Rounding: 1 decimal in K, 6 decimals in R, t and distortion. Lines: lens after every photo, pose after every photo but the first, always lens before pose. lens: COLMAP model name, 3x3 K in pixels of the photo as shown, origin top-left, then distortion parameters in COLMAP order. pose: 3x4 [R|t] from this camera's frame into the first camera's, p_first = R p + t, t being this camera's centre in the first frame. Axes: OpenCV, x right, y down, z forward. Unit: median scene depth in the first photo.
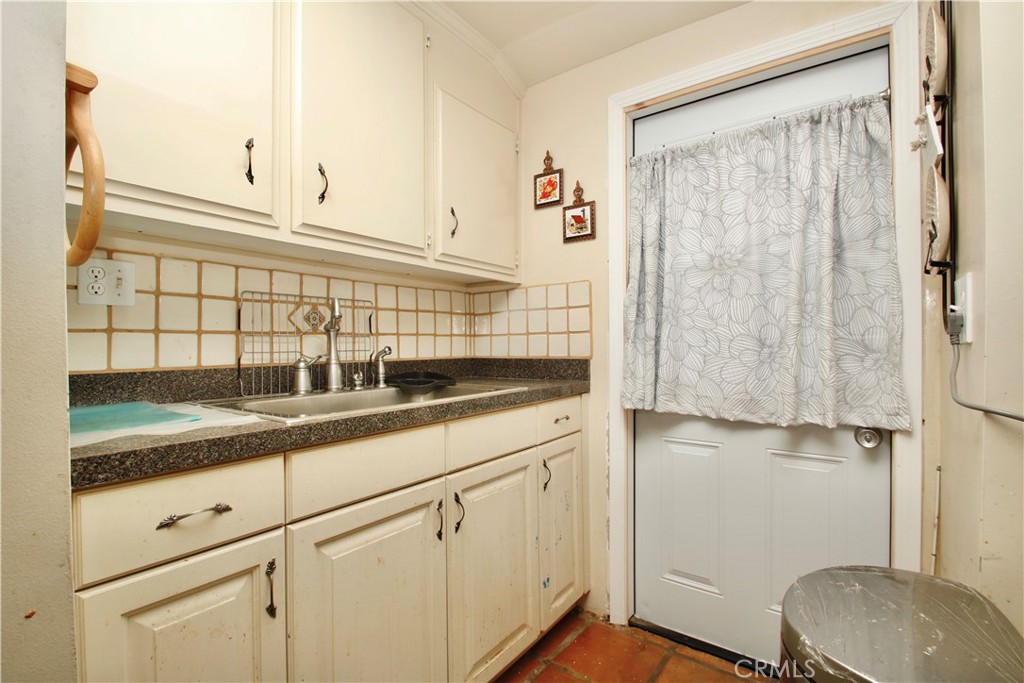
lens RADIAL K [[494.2, 0, 514.9], [0, 494.2, 345.0], [0, 0, 1]] dist [-0.001913, -0.000323]
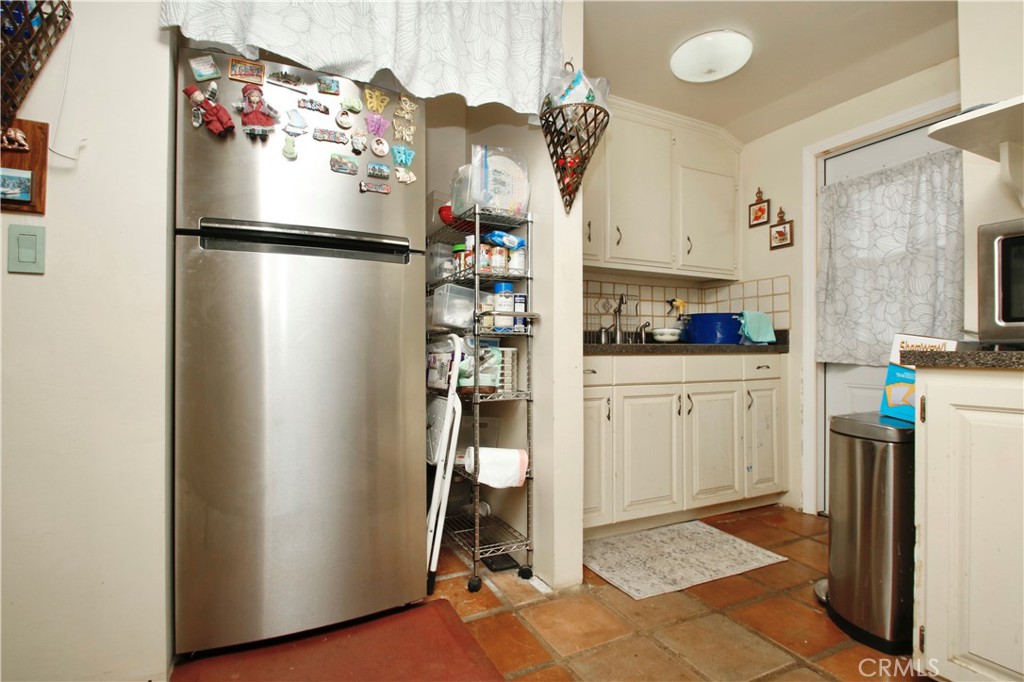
lens RADIAL K [[494.2, 0, 510.0], [0, 494.2, 344.7], [0, 0, 1]] dist [-0.001913, -0.000323]
pose [[0.885192, 0.004641, -0.465203, 0.102789], [-0.006303, 0.999978, -0.002017, 0.080360], [0.465184, 0.004718, 0.885202, -0.658406]]
